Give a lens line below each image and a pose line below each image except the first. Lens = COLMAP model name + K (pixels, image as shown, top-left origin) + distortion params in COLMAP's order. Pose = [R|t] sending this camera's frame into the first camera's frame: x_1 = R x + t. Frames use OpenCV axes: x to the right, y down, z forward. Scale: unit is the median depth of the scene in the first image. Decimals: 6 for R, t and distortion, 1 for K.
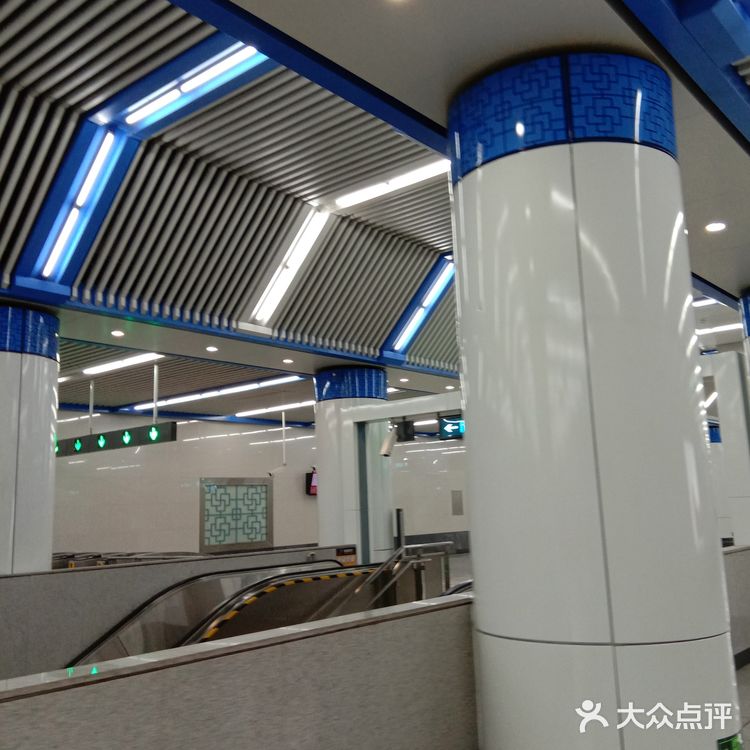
lens RADIAL K [[808.9, 0, 375.0], [0, 808.9, 375.0], [0, 0, 1]] dist [0.067174, 0.006476]
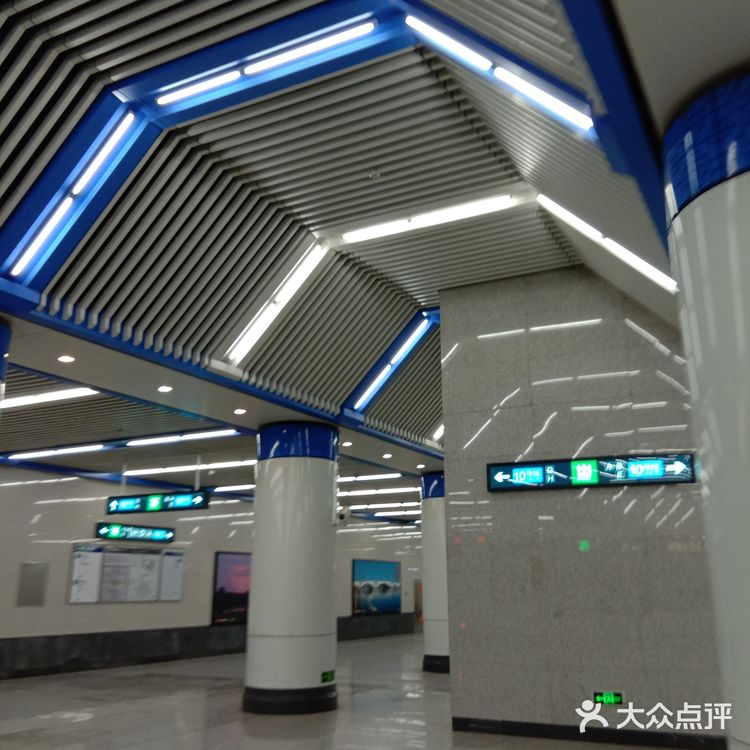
lens RADIAL K [[808.9, 0, 375.0], [0, 808.9, 375.0], [0, 0, 1]] dist [0.067174, 0.006476]
pose [[0.977025, 0.087989, 0.194115, -0.172351], [-0.068978, 0.992326, -0.102625, 0.030806], [-0.201655, 0.086877, 0.975596, 0.121668]]
